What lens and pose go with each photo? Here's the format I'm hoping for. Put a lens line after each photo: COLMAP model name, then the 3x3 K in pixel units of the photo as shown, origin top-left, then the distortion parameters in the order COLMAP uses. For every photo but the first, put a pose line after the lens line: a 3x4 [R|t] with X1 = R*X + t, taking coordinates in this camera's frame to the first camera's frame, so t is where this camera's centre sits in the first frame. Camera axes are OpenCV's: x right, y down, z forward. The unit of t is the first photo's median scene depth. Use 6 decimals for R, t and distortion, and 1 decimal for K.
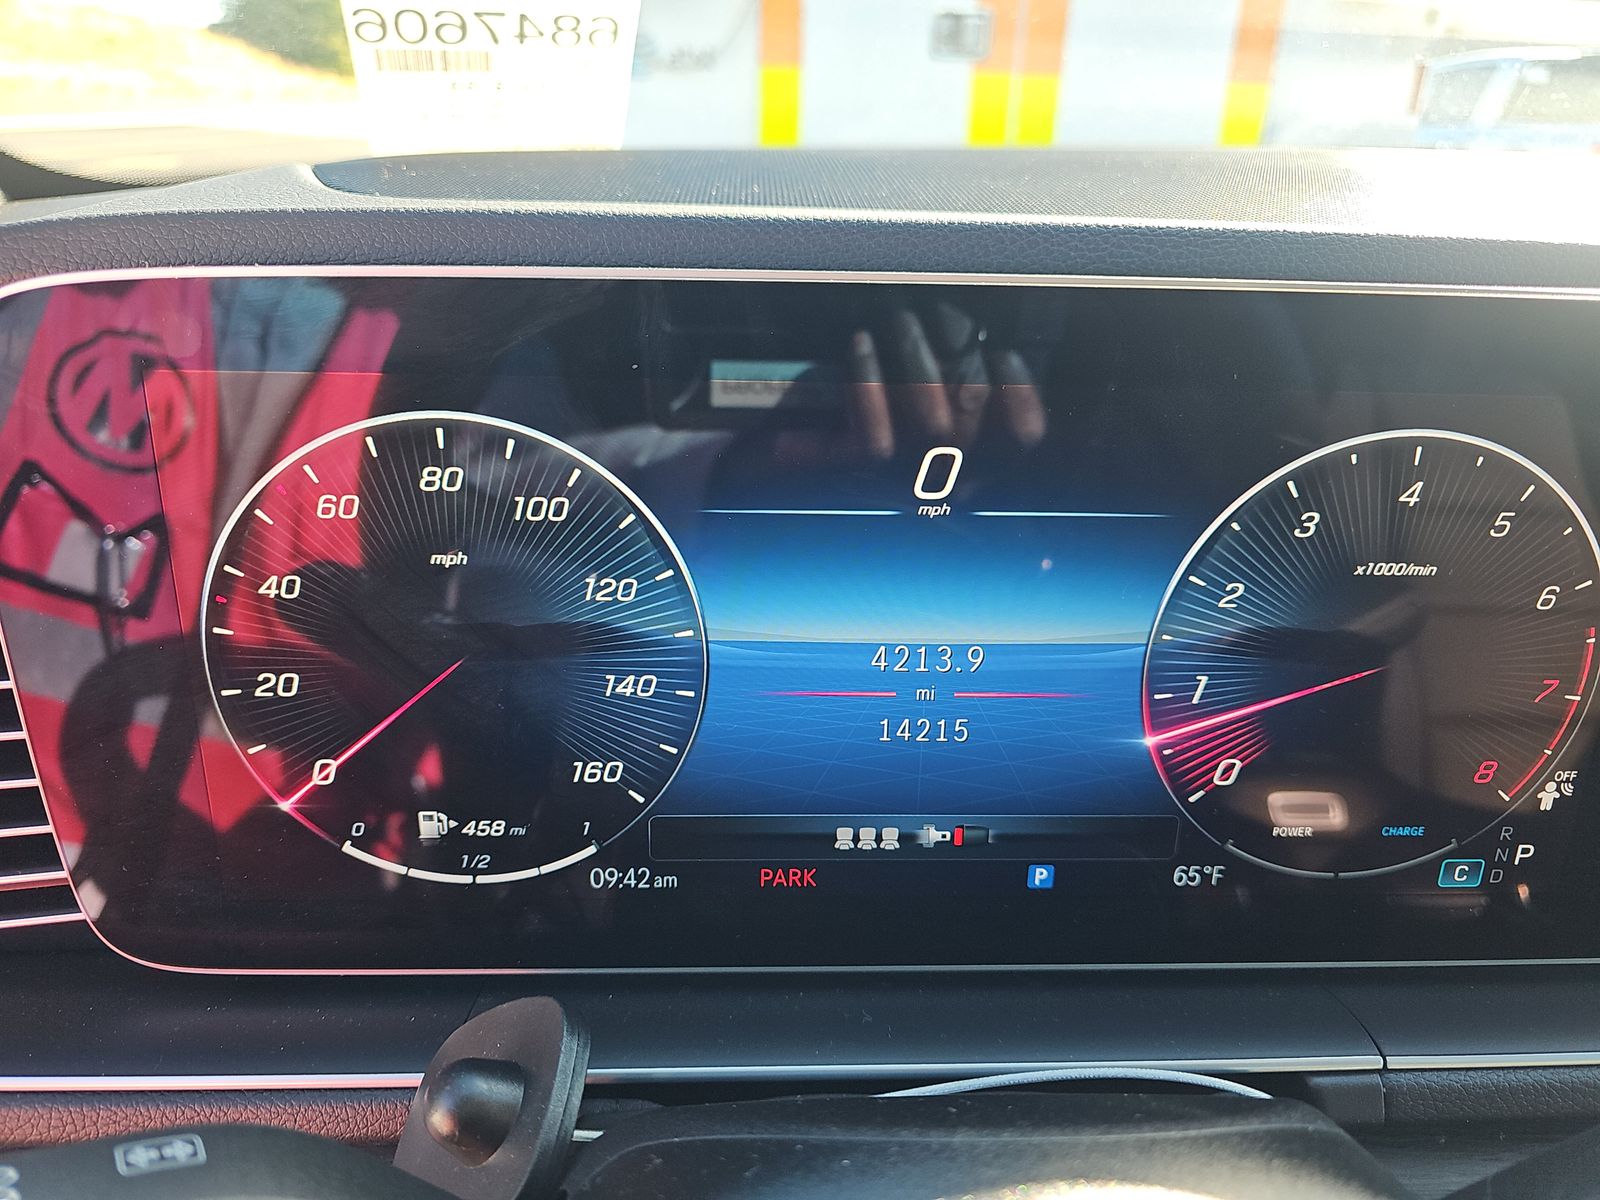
lens RADIAL K [[1080.5, 0, 798.8], [0, 1080.5, 611.5], [0, 0, 1]] dist [0.053190, -0.070257]
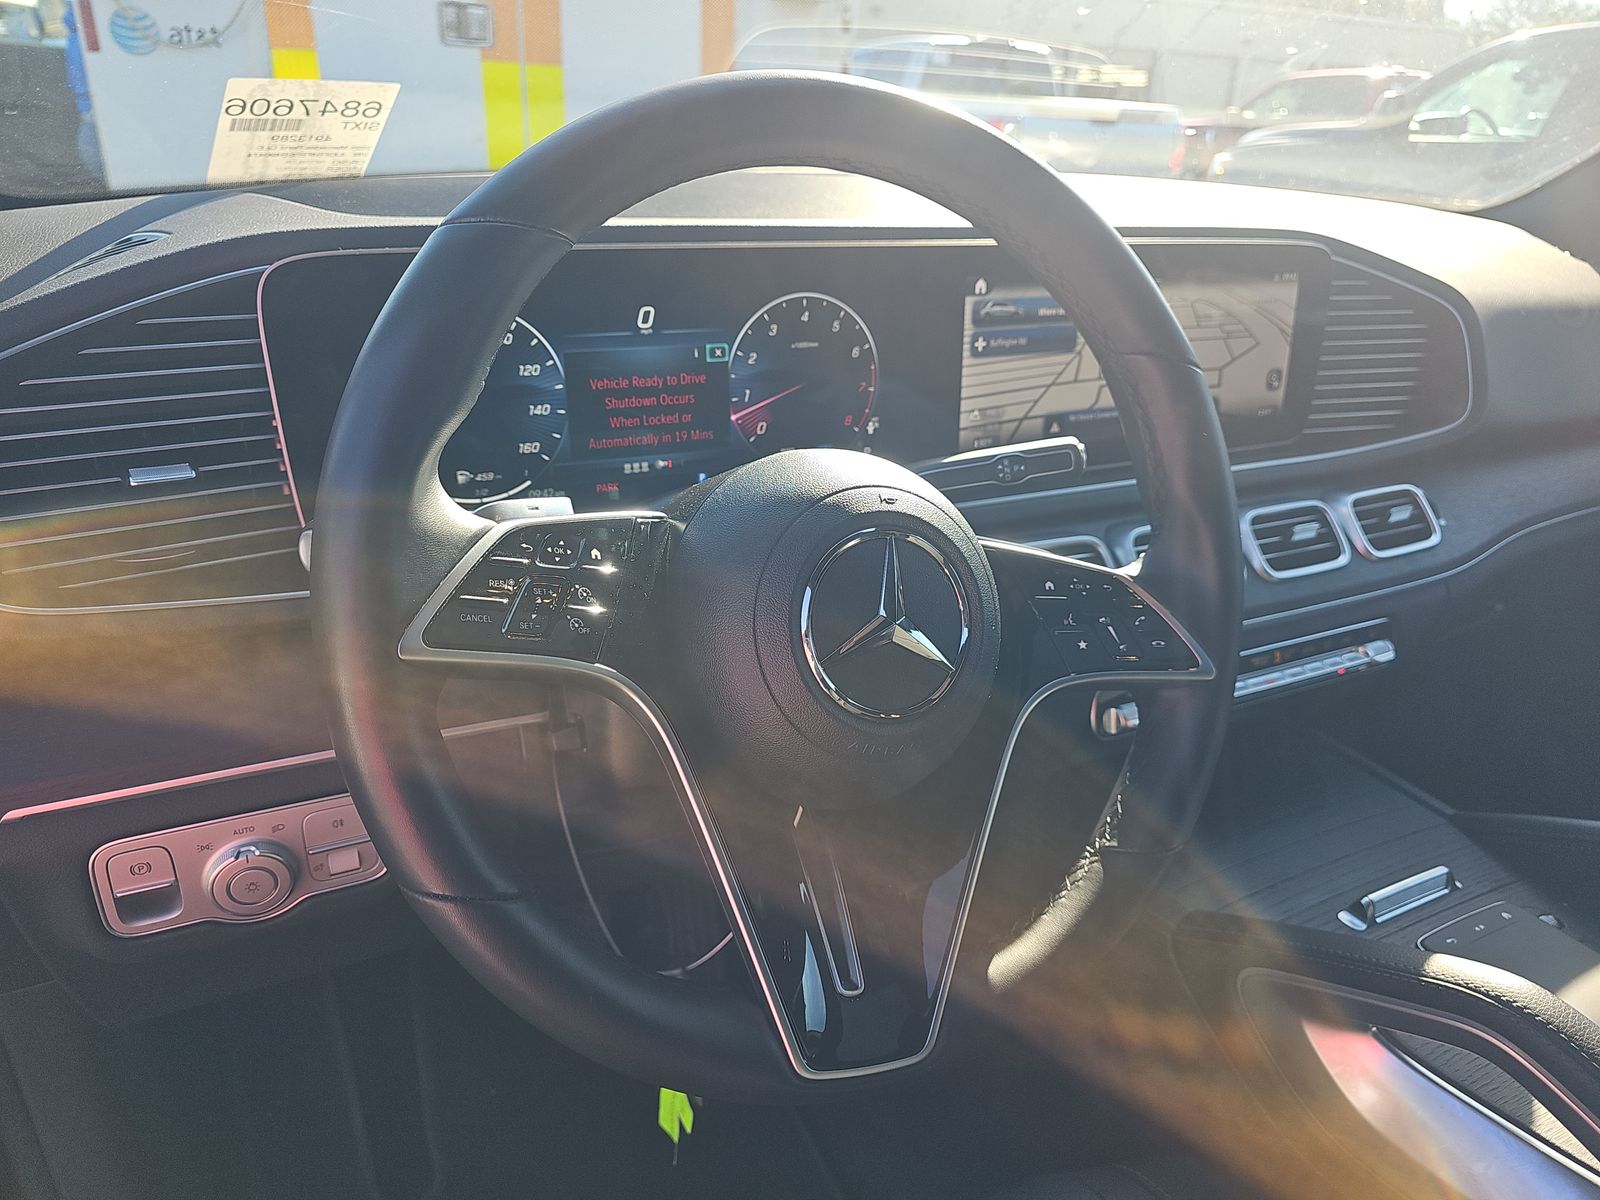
lens RADIAL K [[1093.3, 0, 800.0], [0, 1093.3, 600.0], [0, 0, 1]] dist [0.074983, -0.077566]
pose [[0.912919, -0.156256, 0.377045, -0.624946], [0.151820, 0.987530, 0.041661, 0.482101], [-0.378853, 0.019210, 0.925257, -1.576299]]
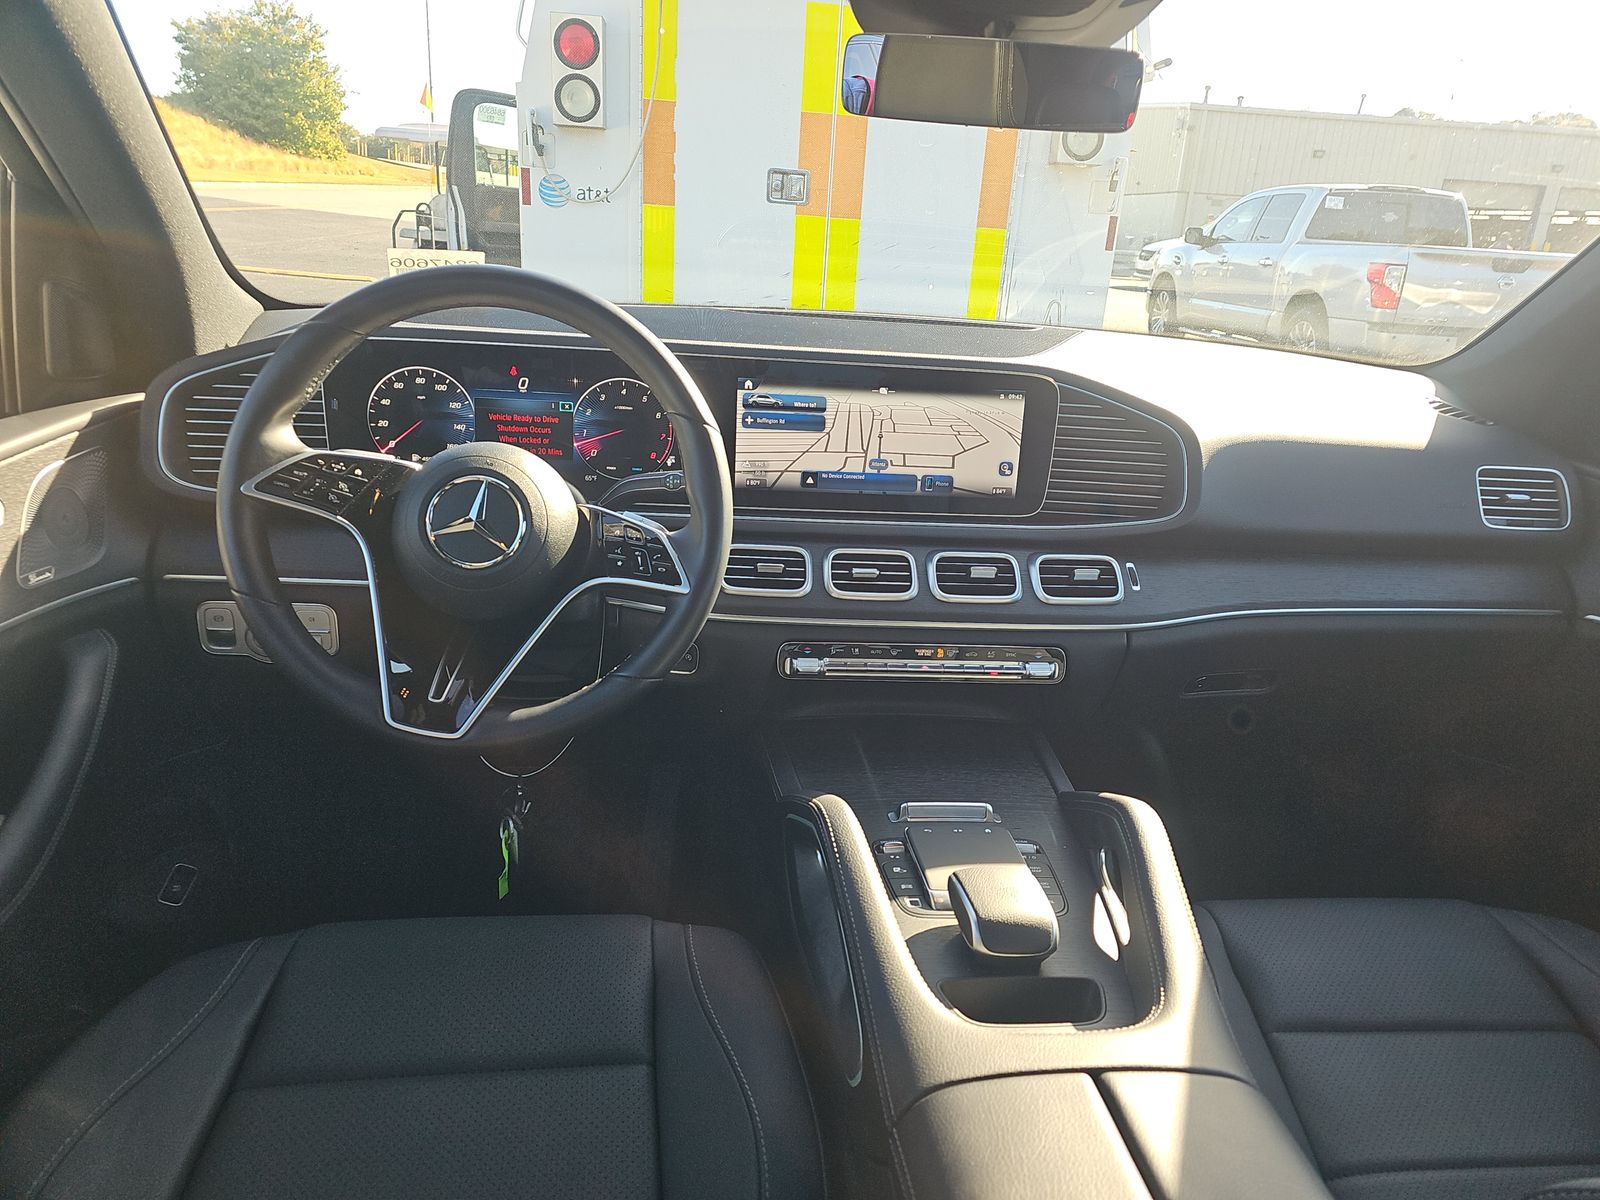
lens RADIAL K [[1055.6, 0, 800.0], [0, 1055.6, 600.0], [0, 0, 1]] dist [0.143202, -0.197505]
pose [[0.998510, 0.013406, 0.052899, 1.064534], [-0.009310, 0.996994, -0.076924, 1.138911], [-0.053771, 0.076317, 0.995633, -3.591447]]
